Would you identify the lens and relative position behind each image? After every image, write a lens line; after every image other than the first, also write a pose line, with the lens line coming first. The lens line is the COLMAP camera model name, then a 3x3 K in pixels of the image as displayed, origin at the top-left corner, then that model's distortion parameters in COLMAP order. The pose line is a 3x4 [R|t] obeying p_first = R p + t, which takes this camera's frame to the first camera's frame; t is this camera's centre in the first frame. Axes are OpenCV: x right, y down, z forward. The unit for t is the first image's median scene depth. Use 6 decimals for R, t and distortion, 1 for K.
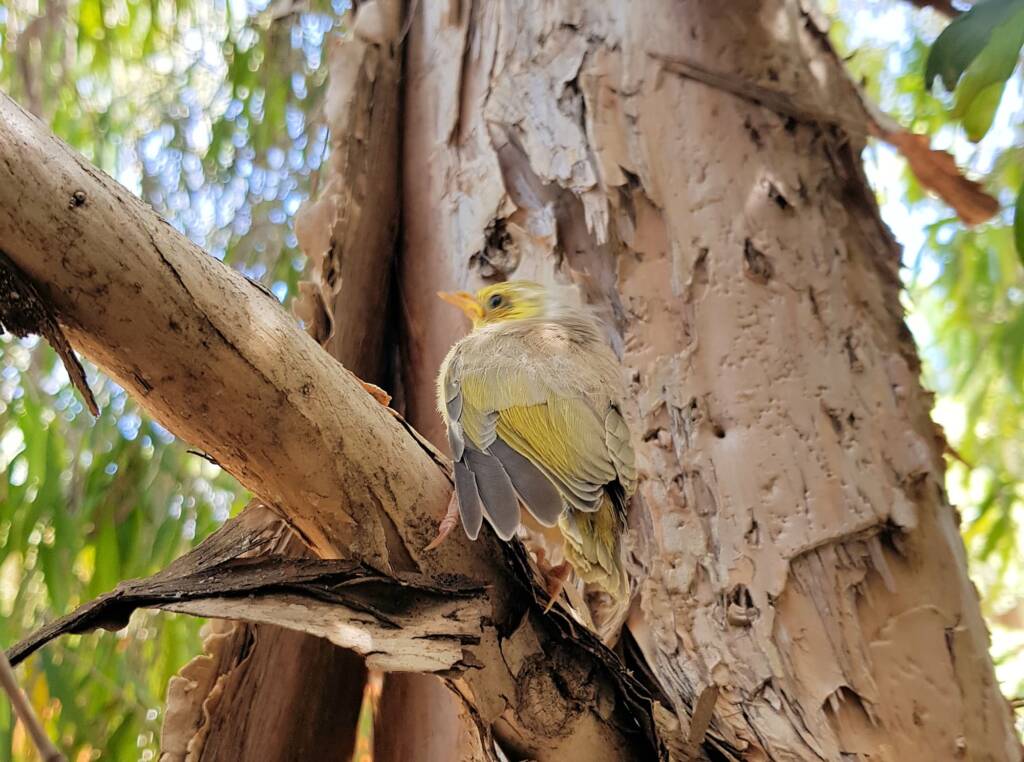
lens RADIAL K [[1217.9, 0, 538.2], [0, 1217.9, 383.2], [0, 0, 1]] dist [0.037441, -0.000875]
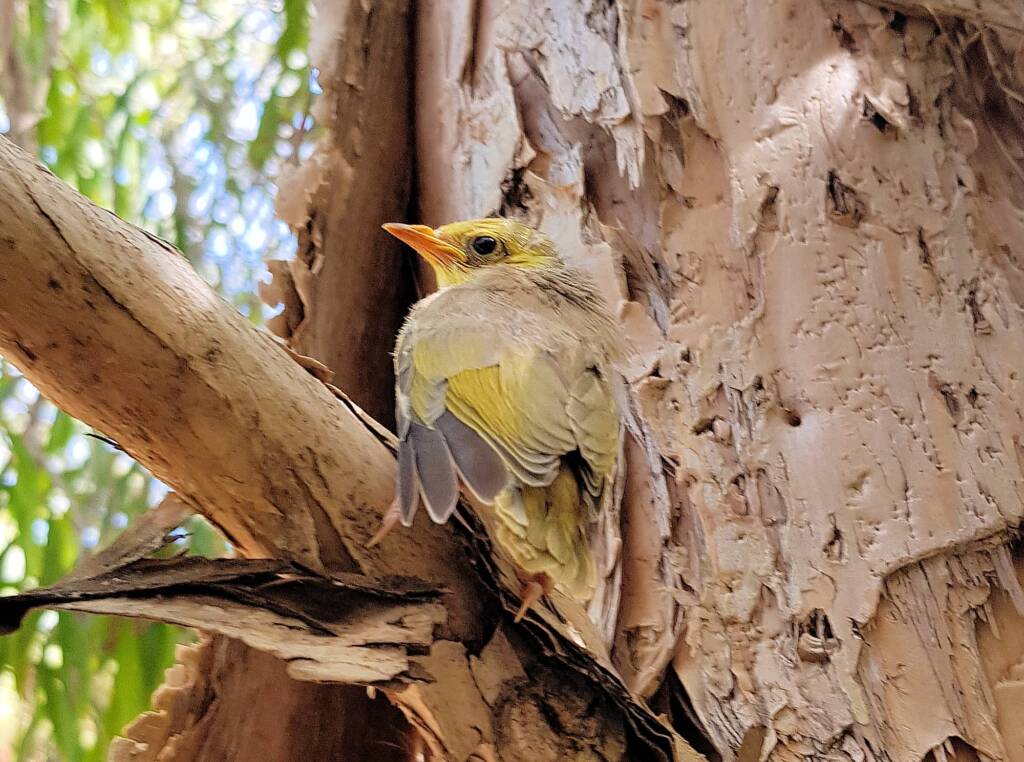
lens RADIAL K [[1753.9, 0, 445.5], [0, 1753.9, 363.7], [0, 0, 1]] dist [0.020326, -0.130978]
pose [[0.982669, -0.052168, -0.177879, 0.139376], [0.041704, 0.997200, -0.062070, 0.068991], [0.180619, 0.053576, 0.982093, -0.134983]]
